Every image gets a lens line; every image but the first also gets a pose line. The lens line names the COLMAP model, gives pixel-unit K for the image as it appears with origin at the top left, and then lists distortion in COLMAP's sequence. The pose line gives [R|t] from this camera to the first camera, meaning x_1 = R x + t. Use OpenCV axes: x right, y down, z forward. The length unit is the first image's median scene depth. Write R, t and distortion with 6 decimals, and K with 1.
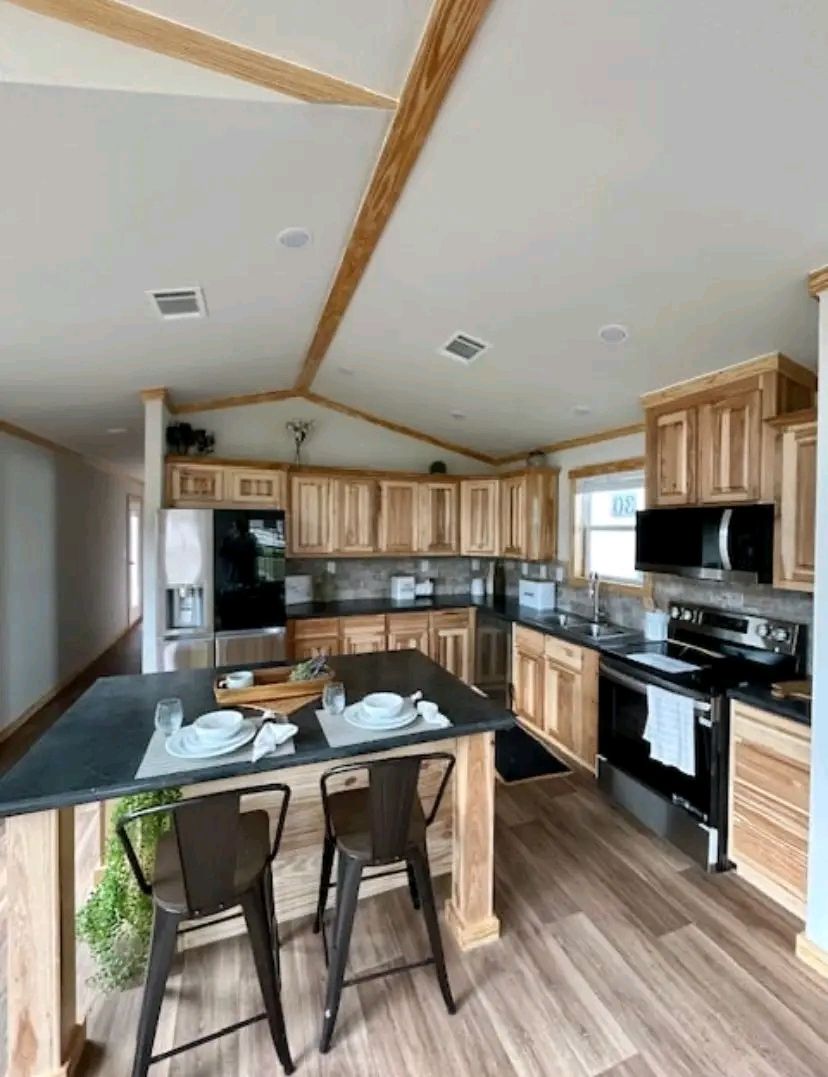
lens RADIAL K [[448.1, 0, 418.2], [0, 448.1, 536.3], [0, 0, 1]] dist [-0.001137, 0.000122]
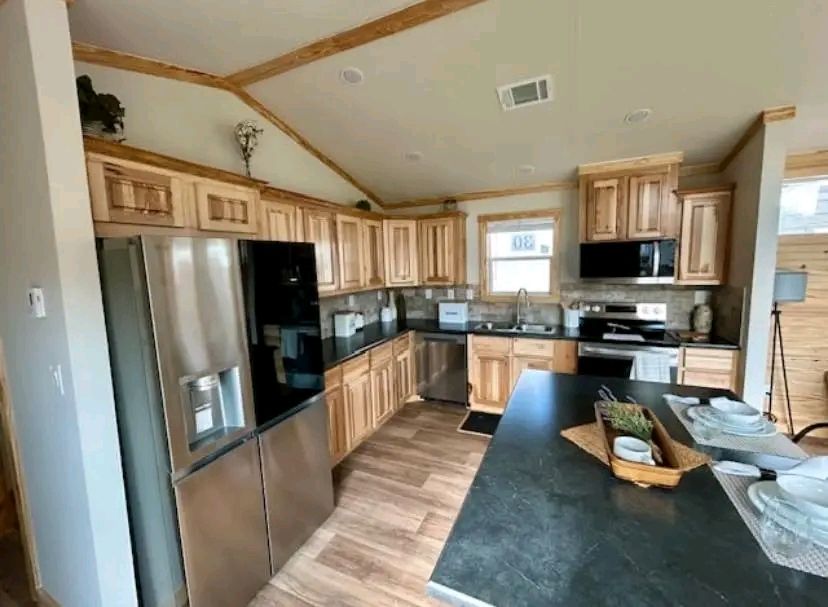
lens RADIAL K [[332.9, 0, 414.0], [0, 332.9, 303.5], [0, 0, 1]] dist [-0.016788, 0.000068]
pose [[0.721107, -0.112645, 0.683605, -0.485424], [0.051039, 0.992650, 0.109730, -0.006419], [-0.690941, -0.044237, 0.721557, 0.401169]]
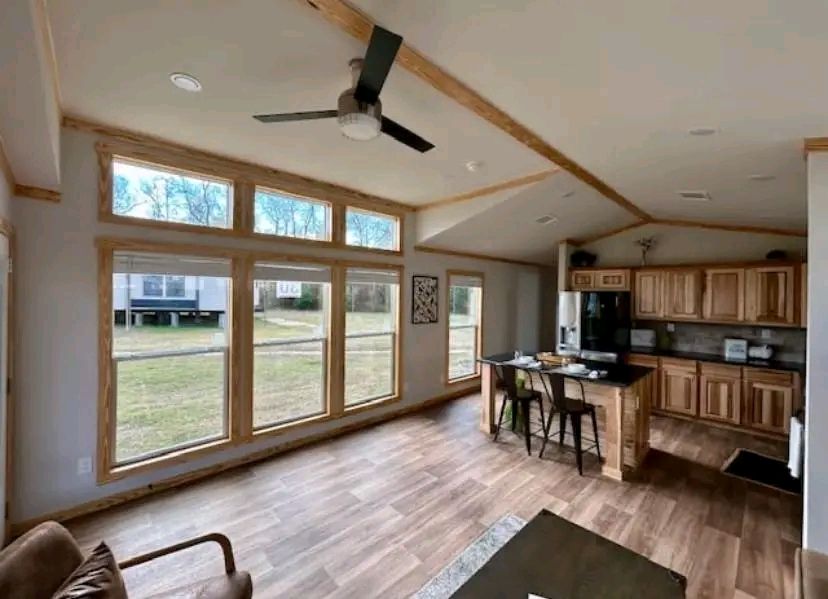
lens RADIAL K [[330.8, 0, 414.0], [0, 330.8, 299.5], [0, 0, 1]] dist [0.000068, 0.000023]
pose [[0.377785, 0.009805, -0.925842, 0.578161], [-0.031471, 0.999502, -0.002256, 0.003950], [0.925358, 0.029990, 0.377905, -0.282236]]
